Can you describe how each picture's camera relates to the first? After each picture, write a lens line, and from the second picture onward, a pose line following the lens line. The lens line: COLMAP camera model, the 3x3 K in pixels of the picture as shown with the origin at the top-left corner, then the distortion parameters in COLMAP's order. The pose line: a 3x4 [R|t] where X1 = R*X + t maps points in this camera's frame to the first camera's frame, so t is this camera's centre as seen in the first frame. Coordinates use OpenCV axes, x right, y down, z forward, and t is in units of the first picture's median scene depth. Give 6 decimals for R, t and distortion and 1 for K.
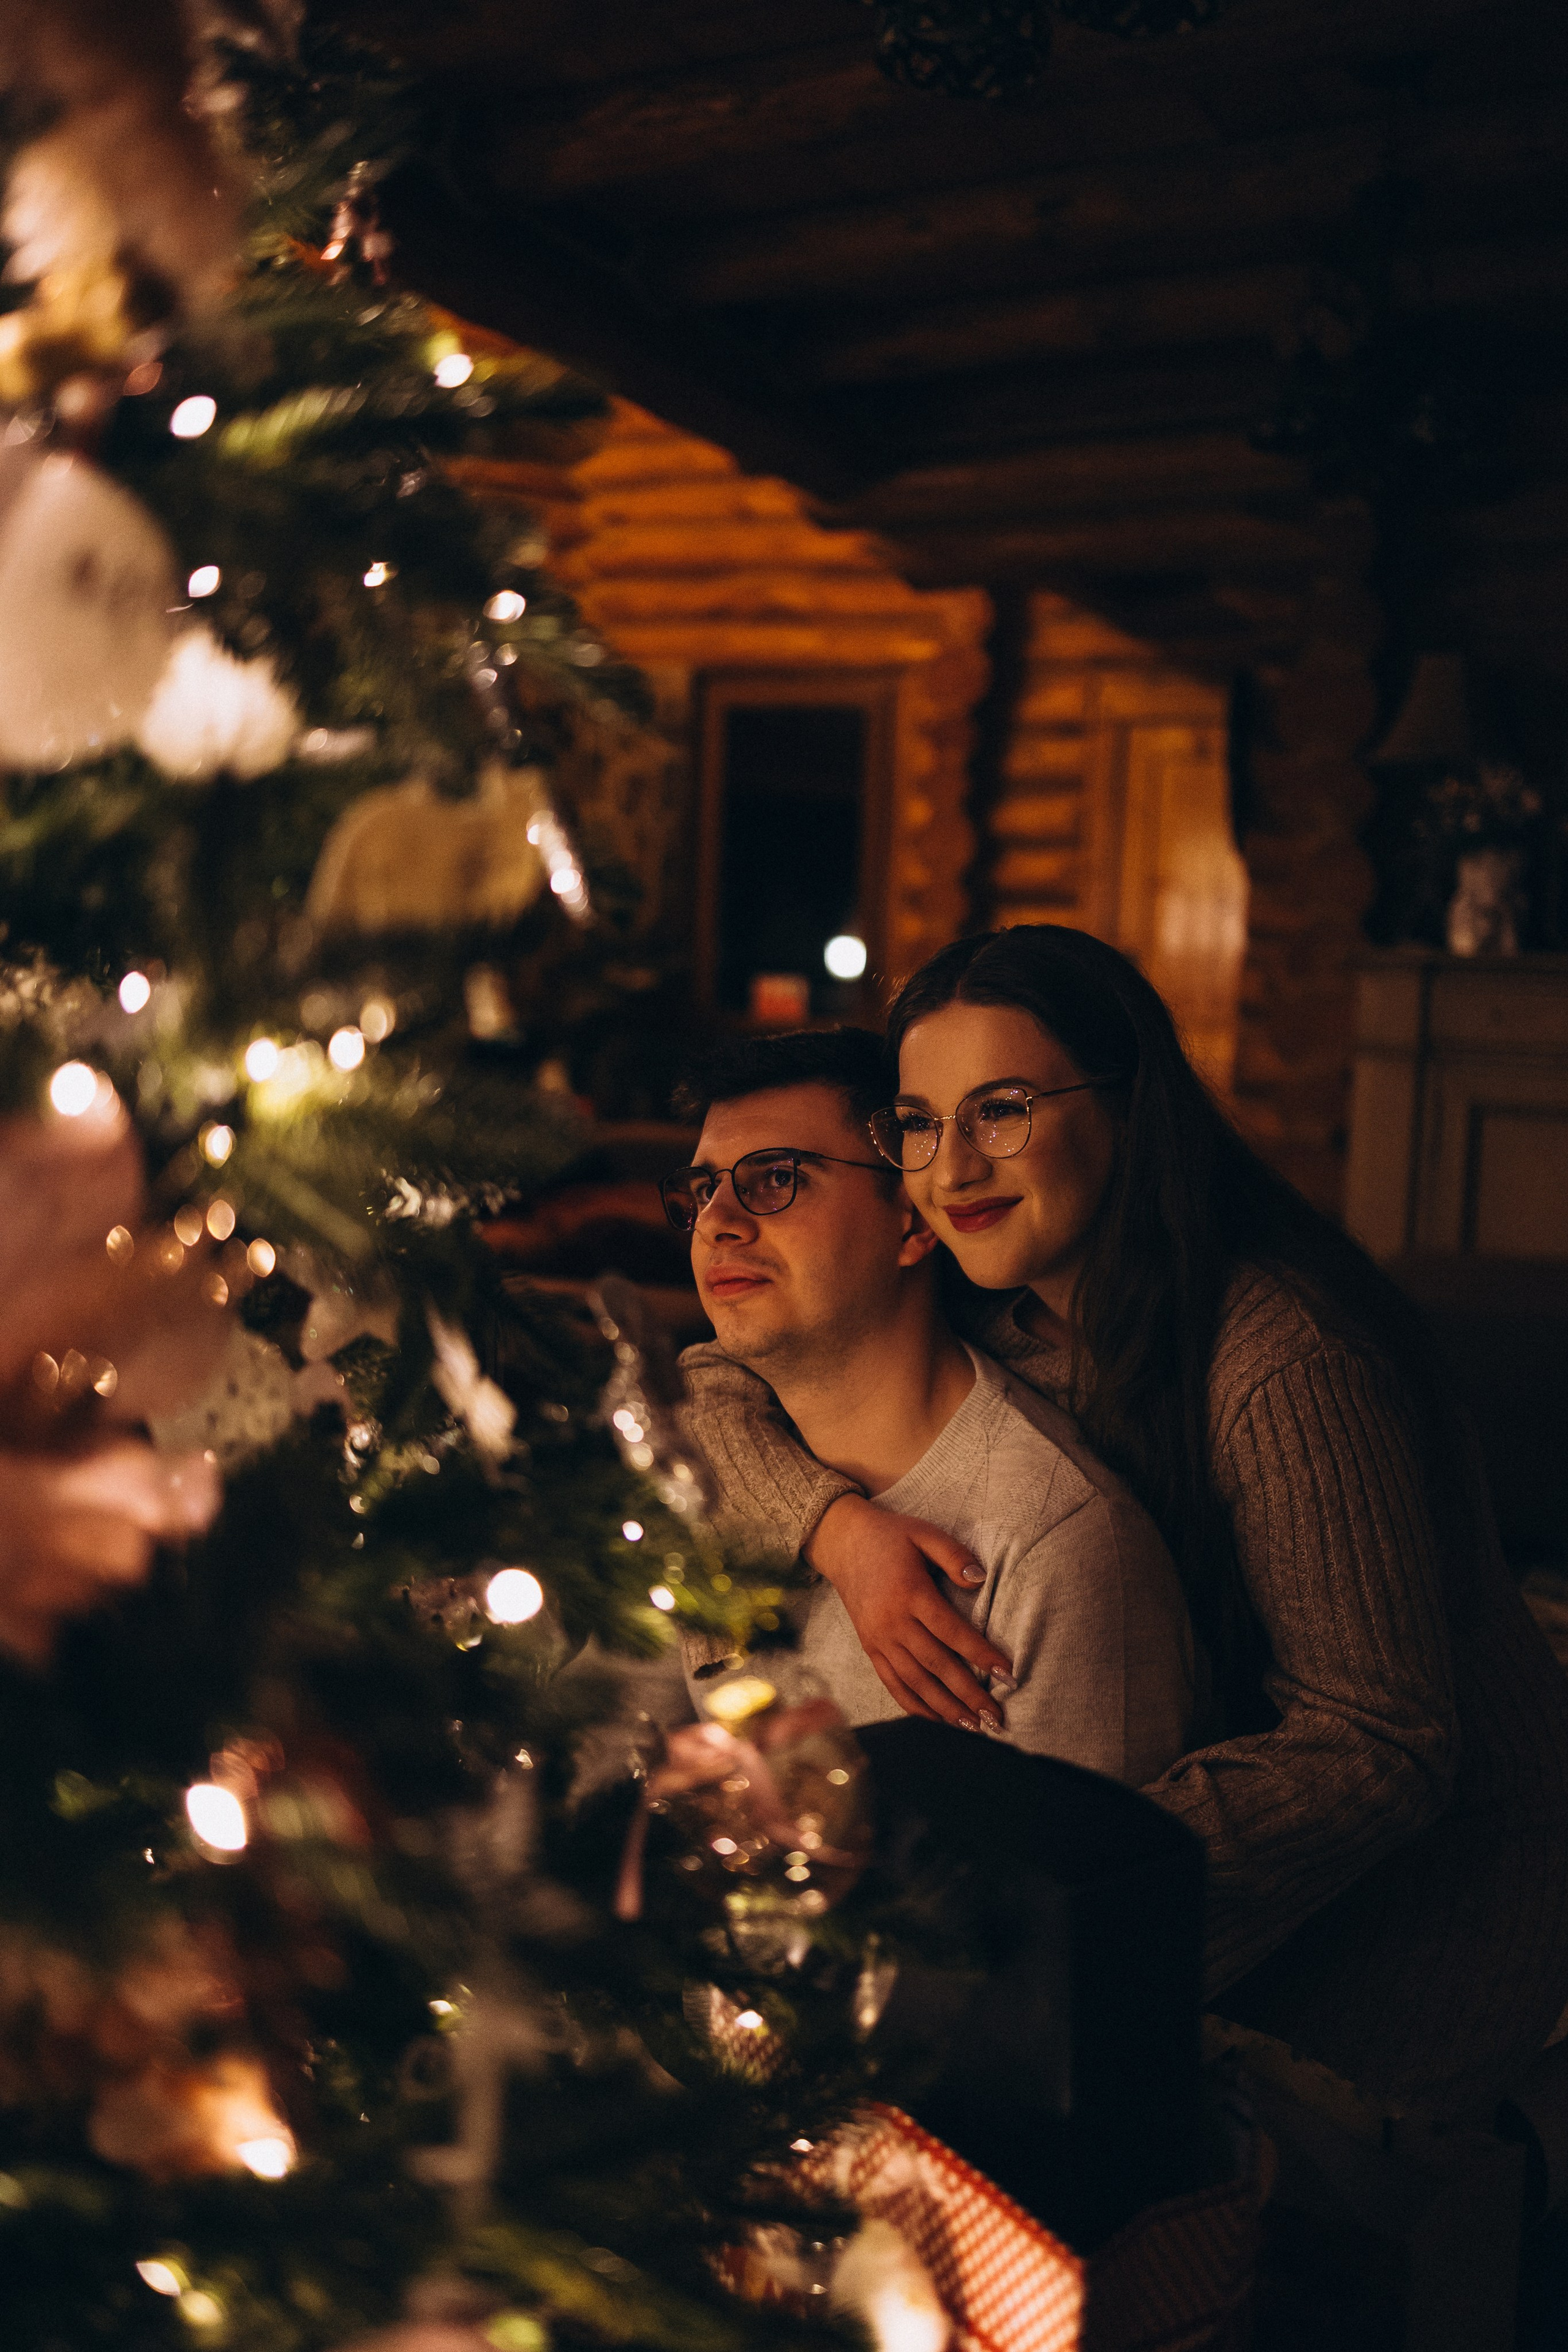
lens RADIAL K [[2272.0, 0, 775.9], [0, 2272.0, 1220.2], [0, 0, 1]] dist [0.003492, 0.007995]
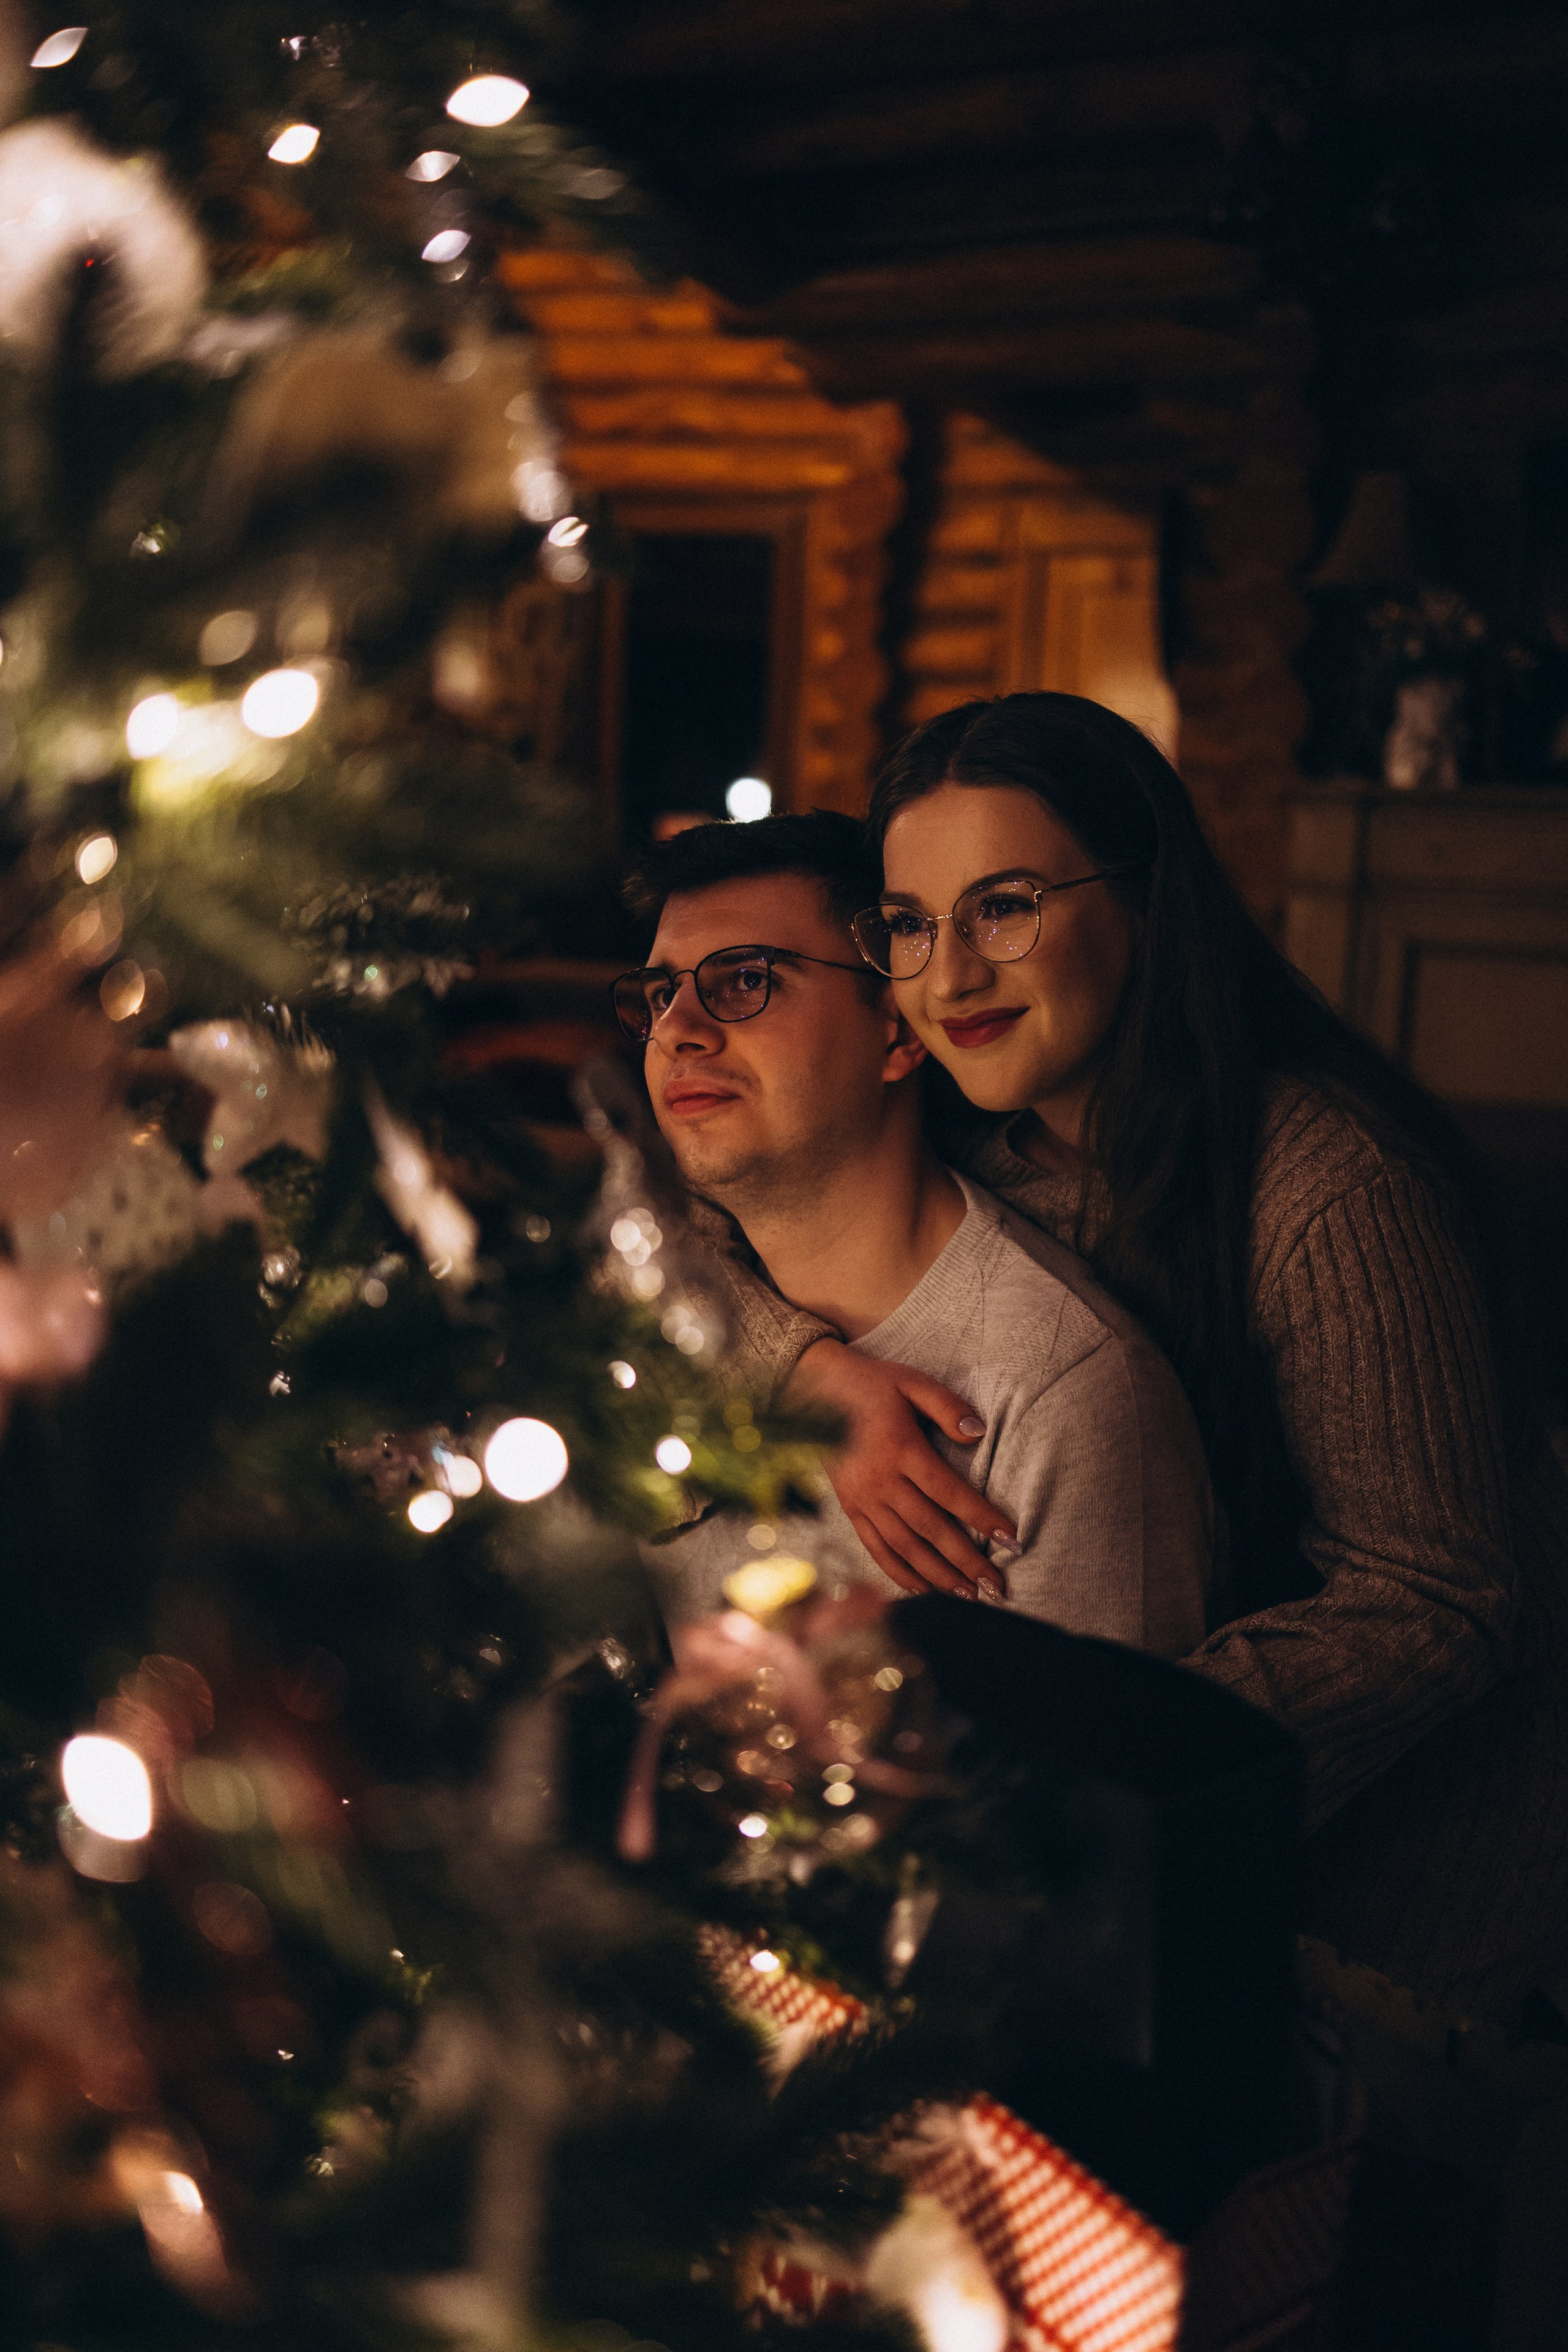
lens RADIAL K [[2322.1, 0, 801.3], [0, 2322.1, 1210.9], [0, 0, 1]] dist [0.008861, 0.022381]
pose [[0.998694, -0.003889, 0.050948, -0.025032], [0.000783, 0.998147, 0.060840, 0.016357], [-0.051090, -0.060720, 0.996846, 0.104227]]
